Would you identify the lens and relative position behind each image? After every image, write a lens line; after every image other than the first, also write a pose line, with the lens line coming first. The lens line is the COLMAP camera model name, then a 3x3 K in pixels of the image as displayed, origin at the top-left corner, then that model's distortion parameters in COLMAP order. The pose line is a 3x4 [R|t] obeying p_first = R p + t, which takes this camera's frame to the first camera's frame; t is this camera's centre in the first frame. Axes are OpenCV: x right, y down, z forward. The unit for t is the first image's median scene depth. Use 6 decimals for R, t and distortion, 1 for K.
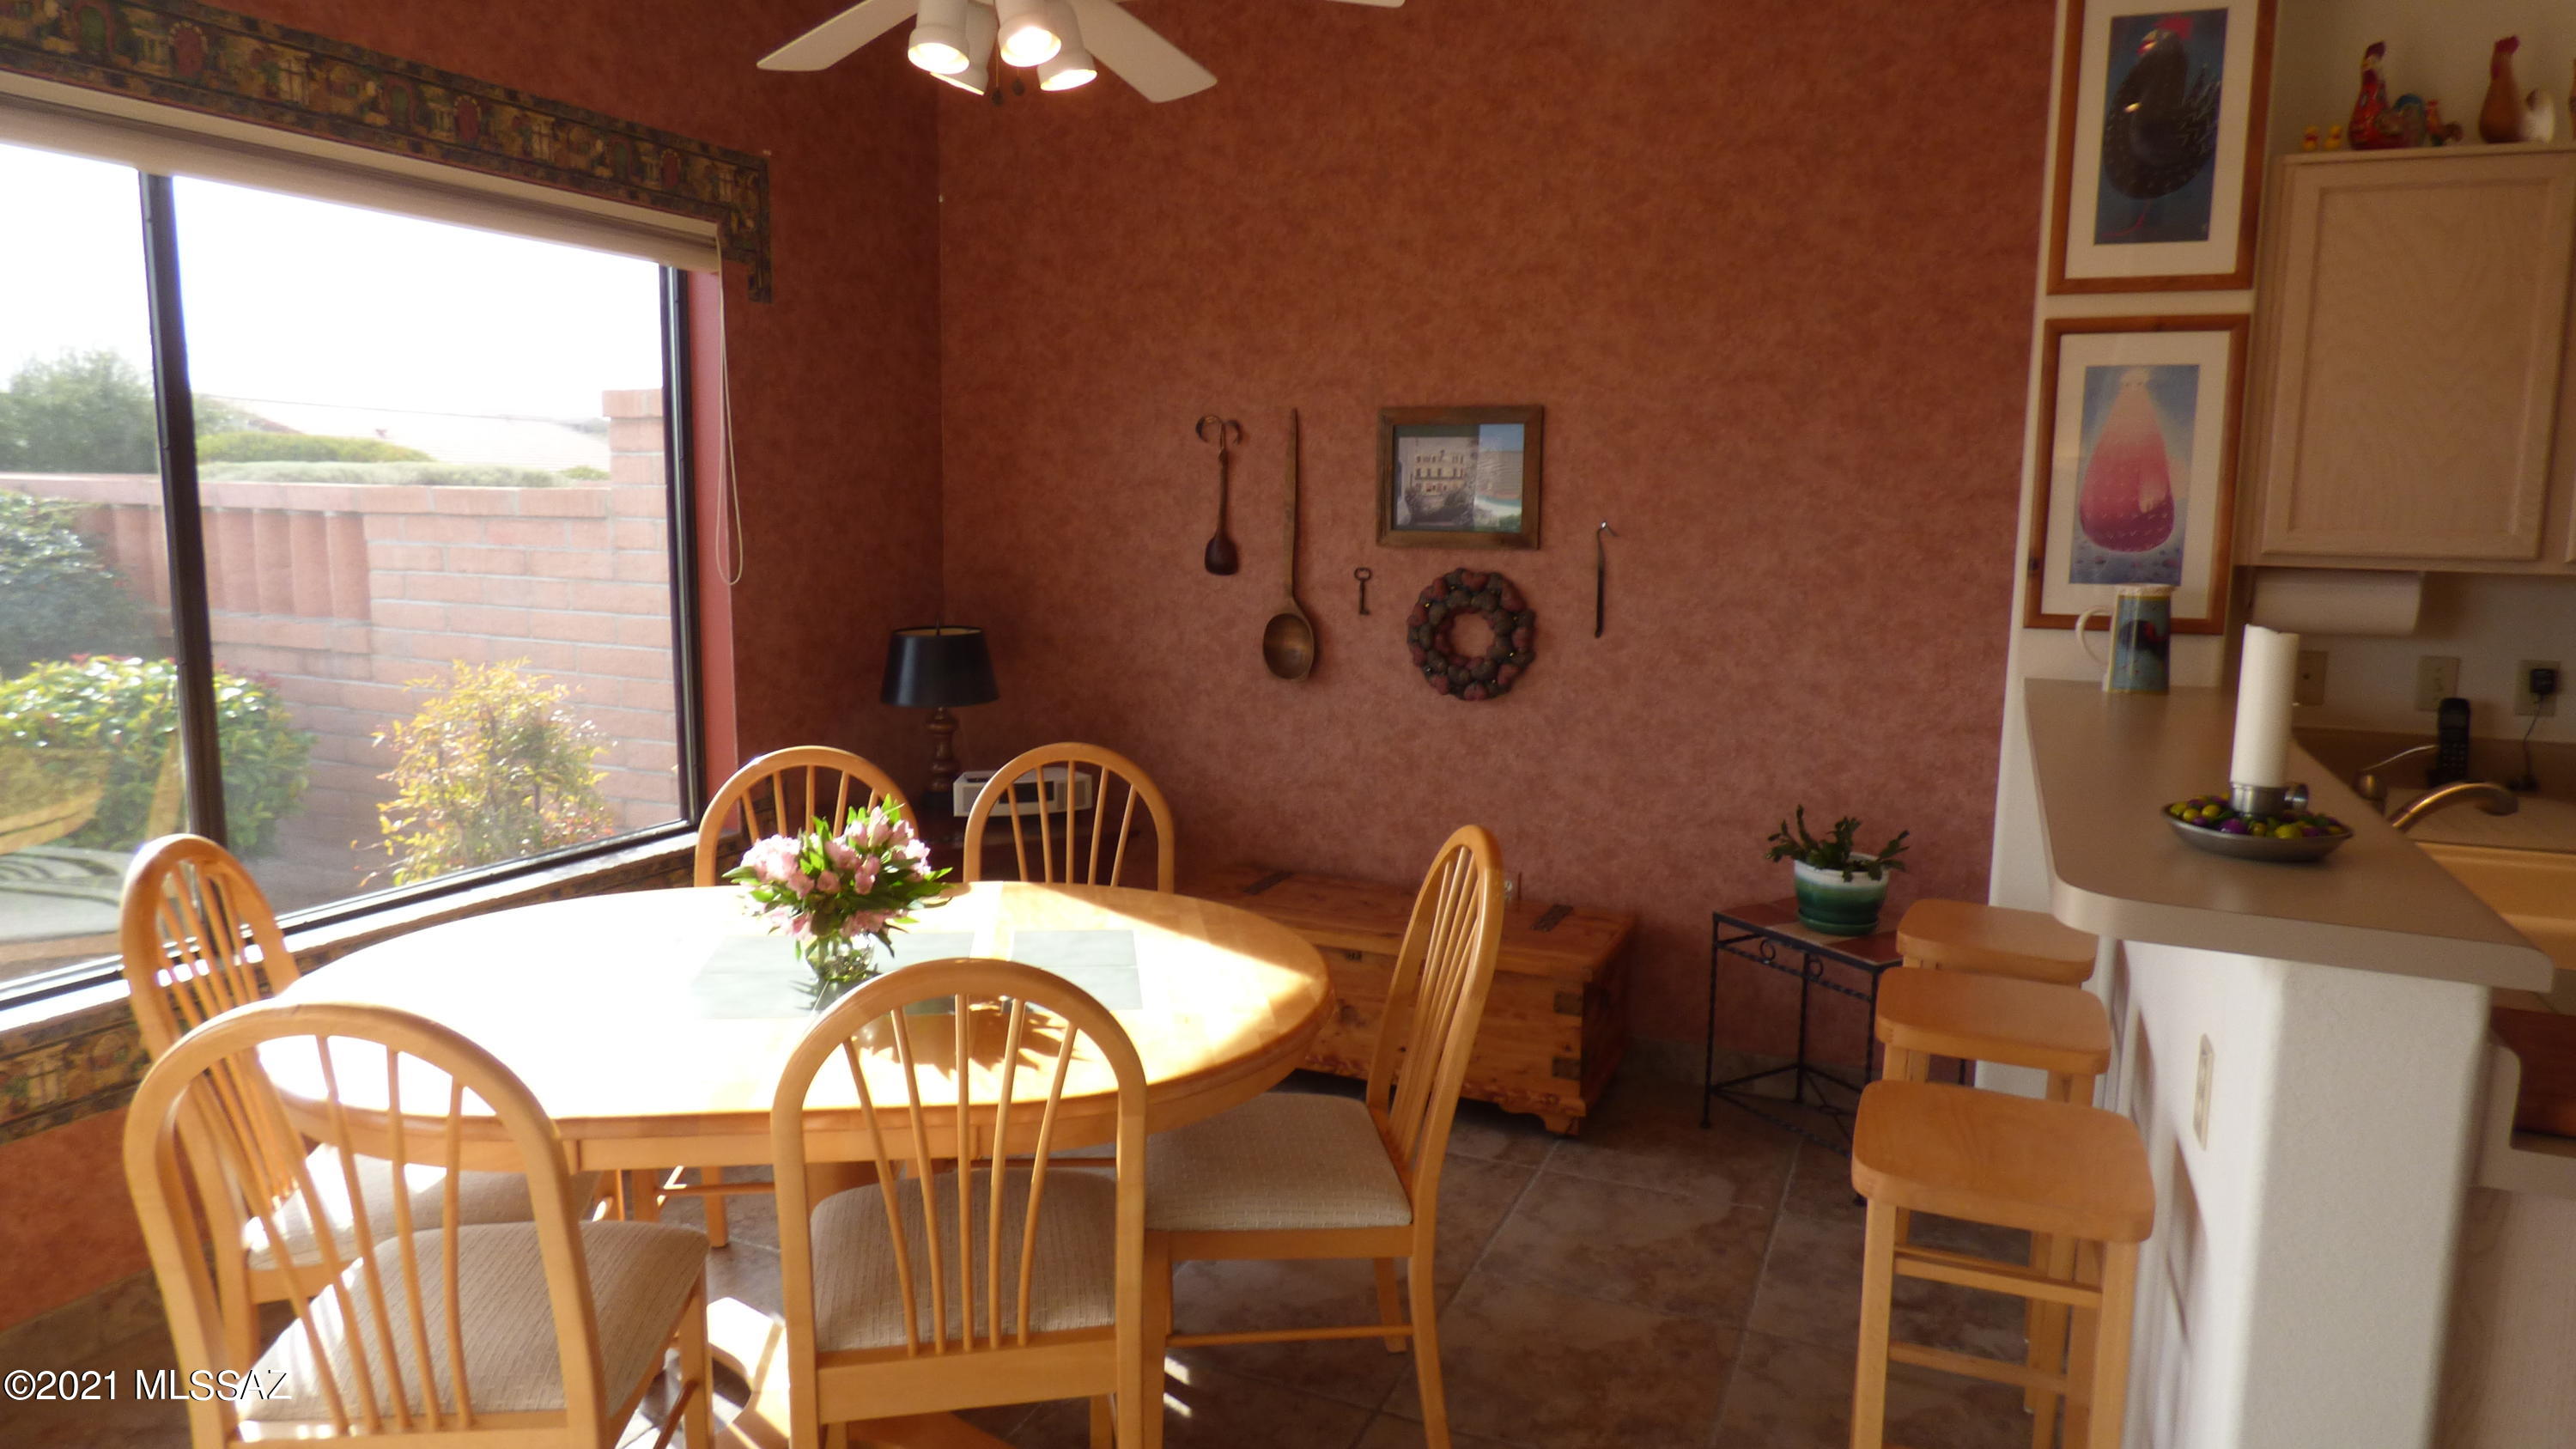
lens RADIAL K [[1591.5, 0, 1279.8], [0, 1591.5, 728.8], [0, 0, 1]] dist [-0.028494, -0.001734]
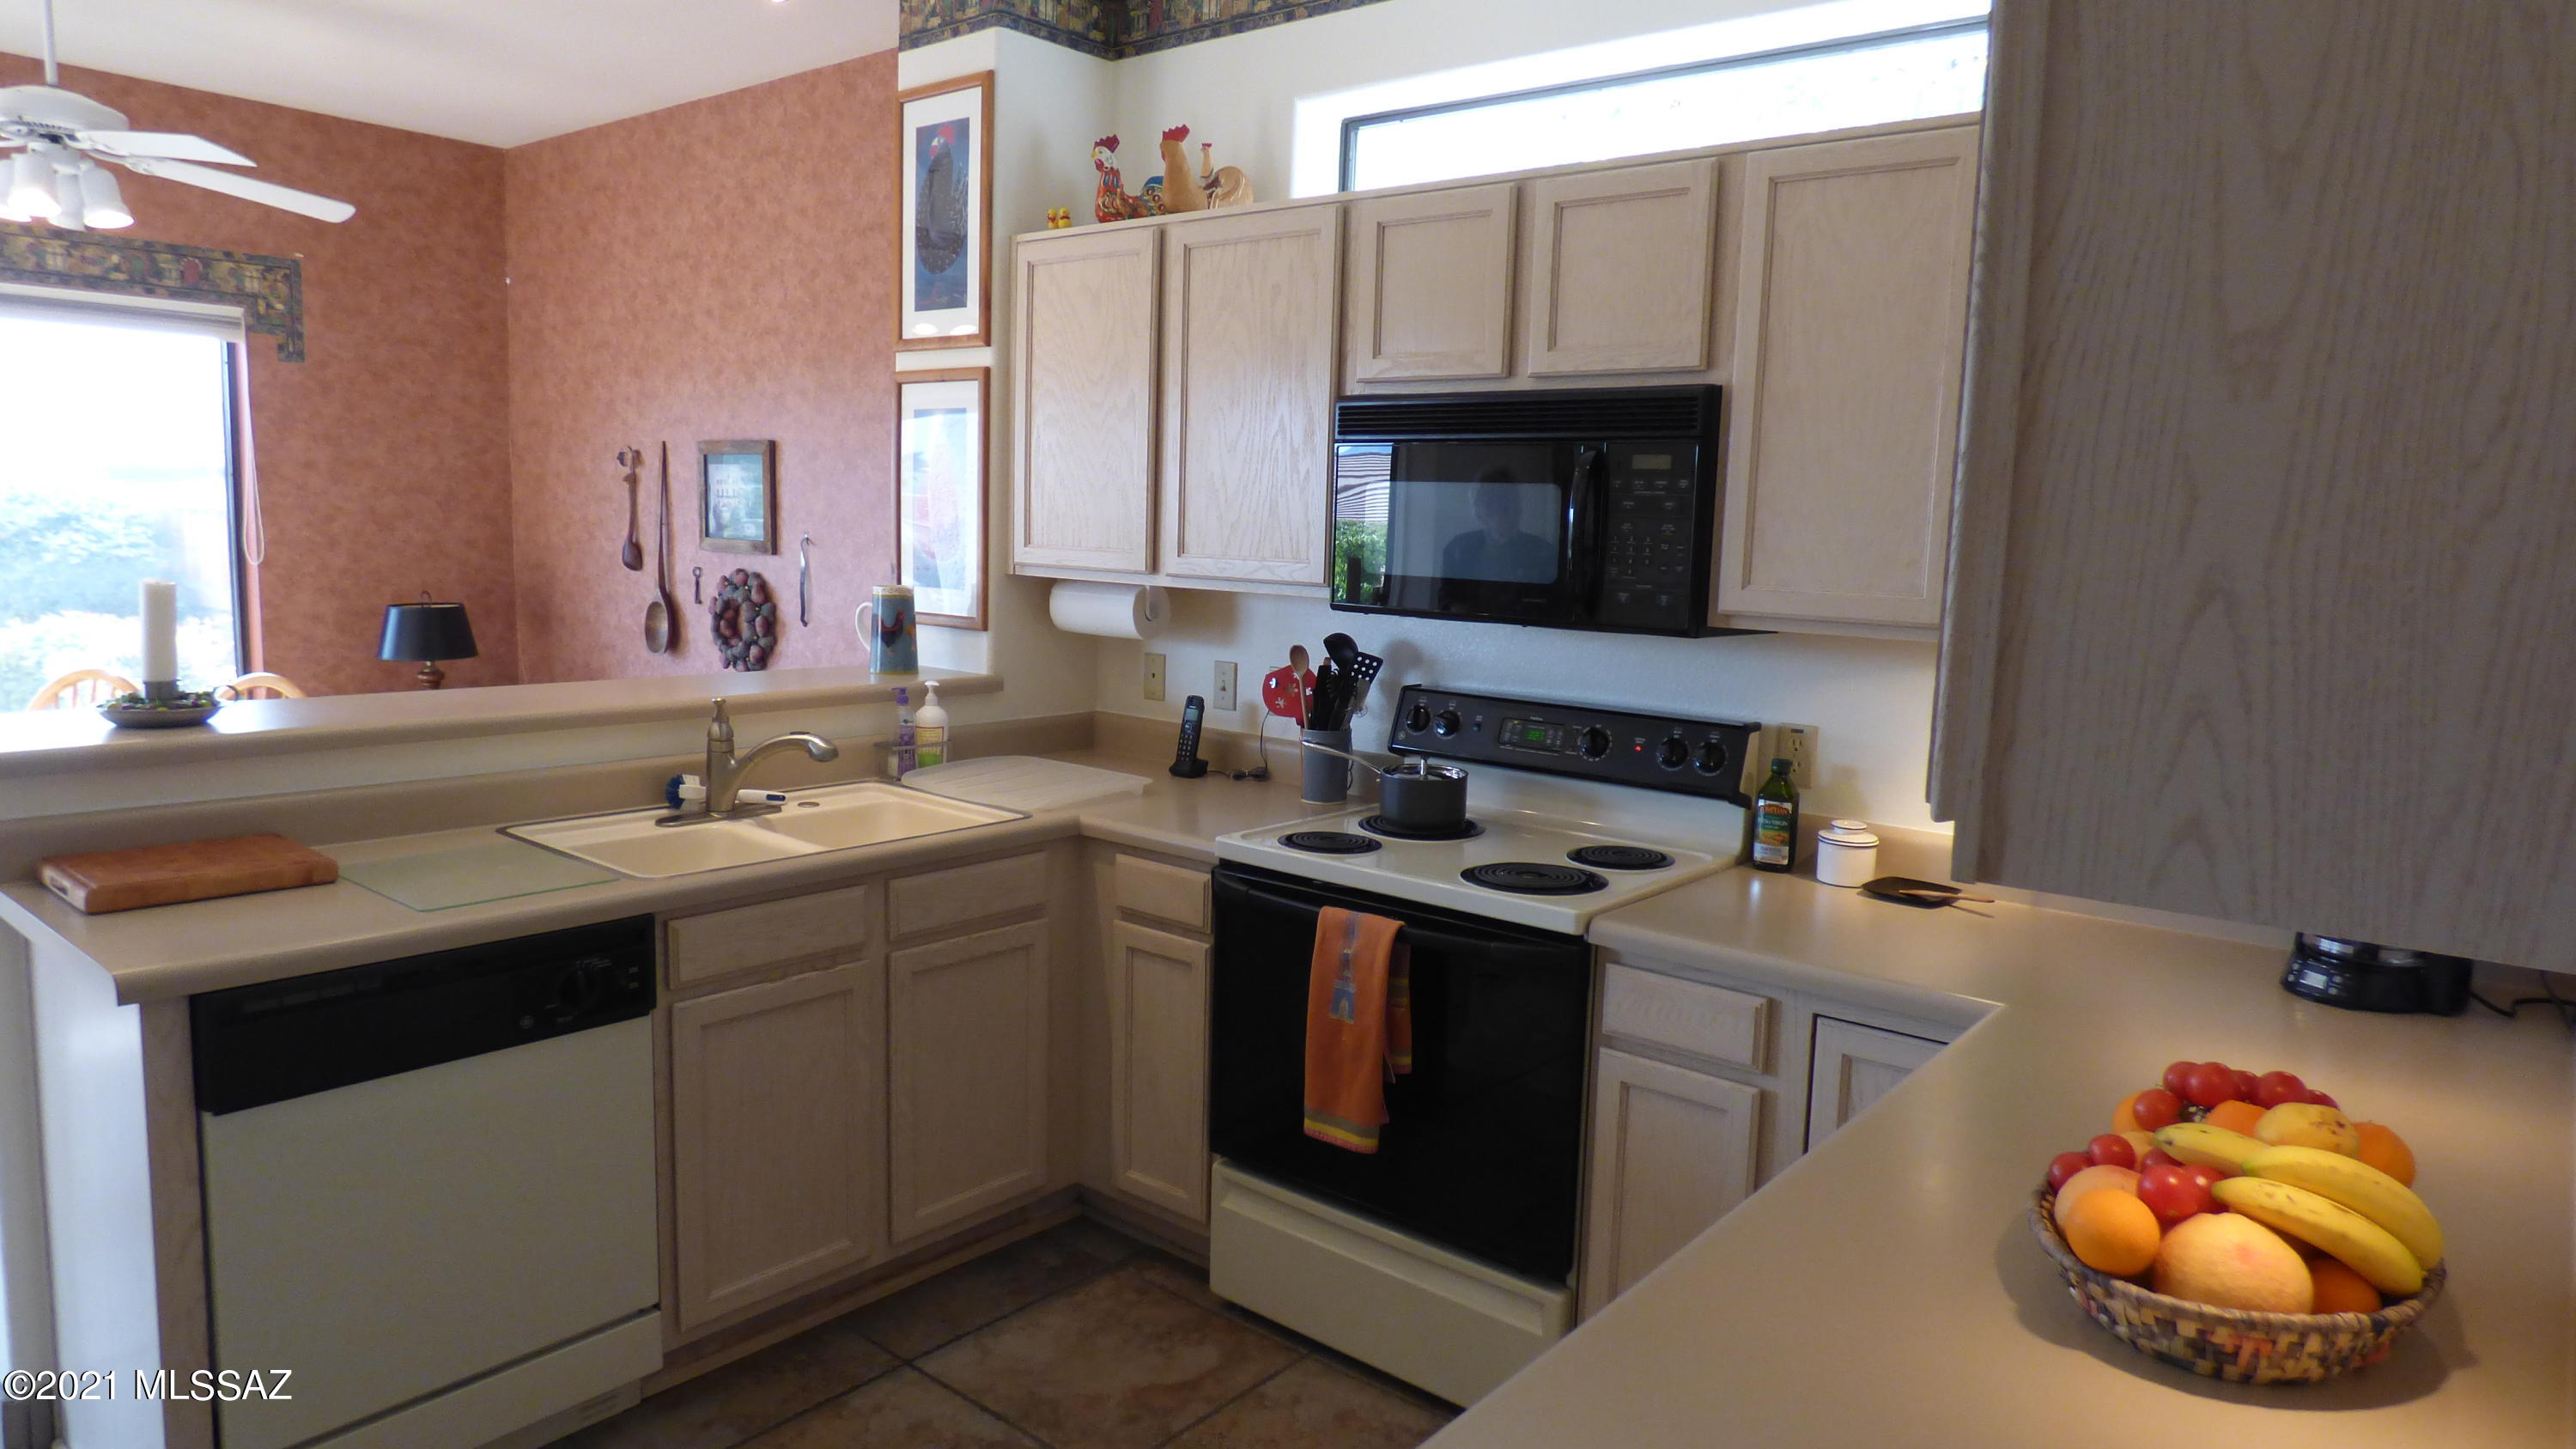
lens RADIAL K [[1555.0, 0, 1357.6], [0, 1555.0, 731.4], [0, 0, 1]] dist [-0.034314, 0.011673]
pose [[0.966045, 0.059745, -0.251373, 0.984309], [-0.064053, 0.997906, -0.008982, 0.008312], [0.250310, 0.024778, 0.967849, -0.068379]]
